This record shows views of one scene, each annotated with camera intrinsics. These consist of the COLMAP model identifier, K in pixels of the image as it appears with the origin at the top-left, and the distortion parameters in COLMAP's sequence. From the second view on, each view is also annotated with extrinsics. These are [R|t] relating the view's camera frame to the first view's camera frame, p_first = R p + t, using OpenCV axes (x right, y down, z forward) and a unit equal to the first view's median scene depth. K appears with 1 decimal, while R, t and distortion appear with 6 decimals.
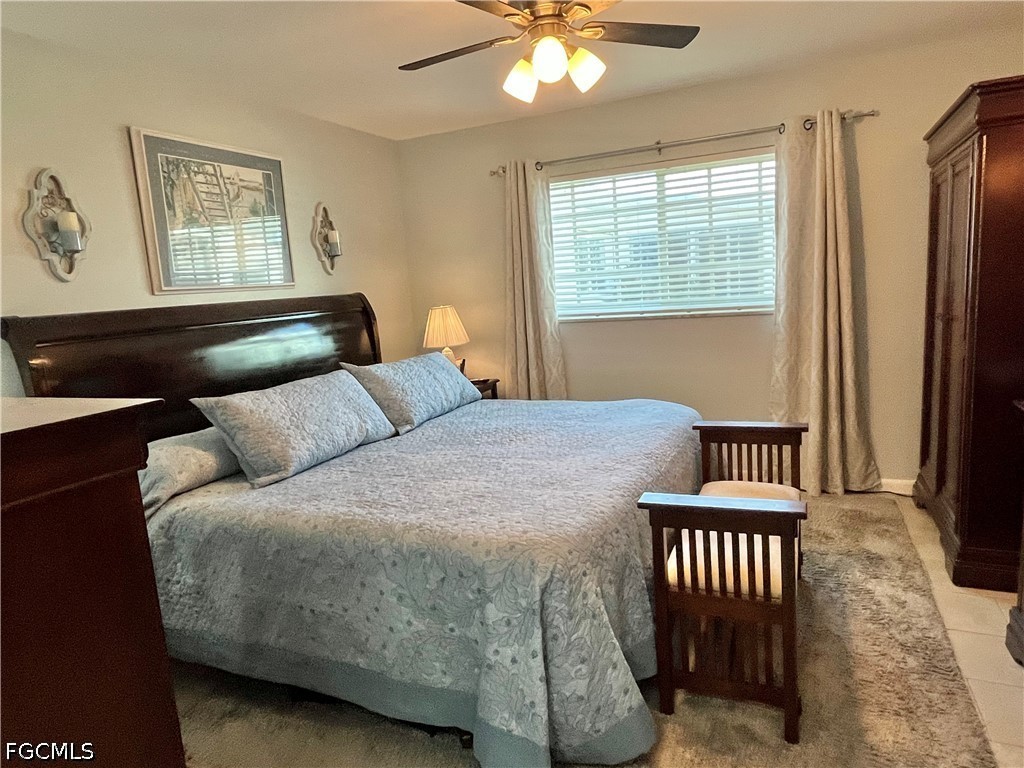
lens RADIAL K [[629.7, 0, 512.0], [0, 629.7, 384.0], [0, 0, 1]] dist [0.007824, -0.014405]
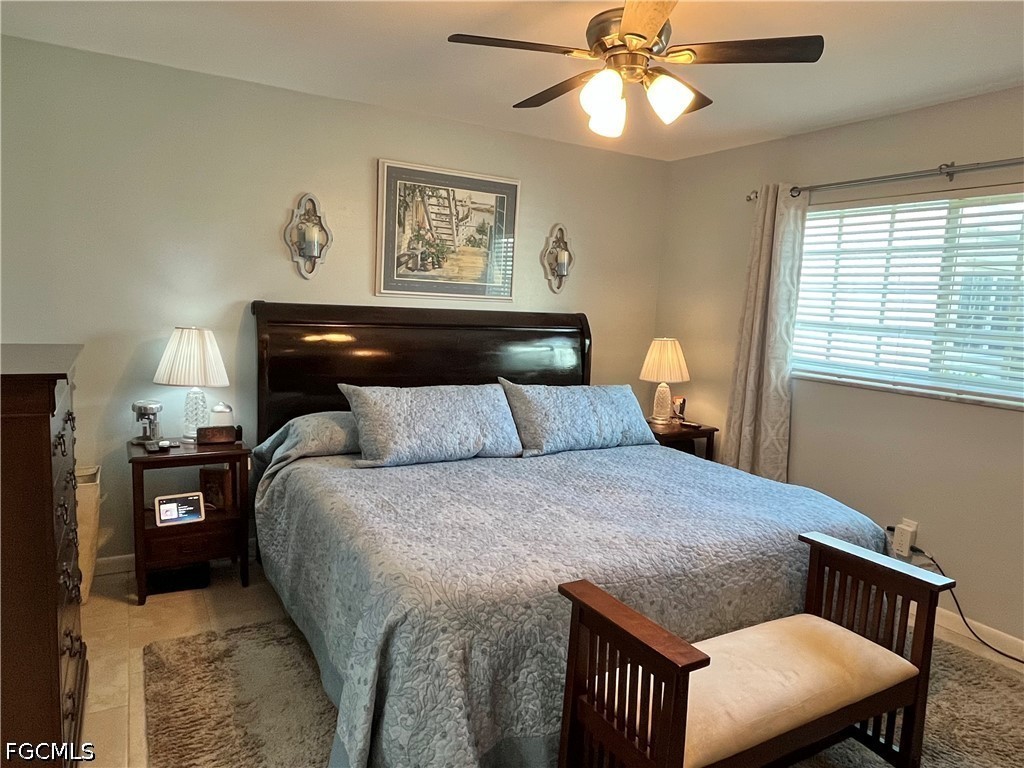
lens RADIAL K [[660.3, 0, 512.0], [0, 660.3, 384.0], [0, 0, 1]] dist [0.005328, -0.003228]
pose [[0.808005, 0.180897, -0.560717, 0.373458], [-0.194399, 0.980258, 0.036115, -0.067870], [0.556180, 0.079822, 0.827219, 0.098137]]
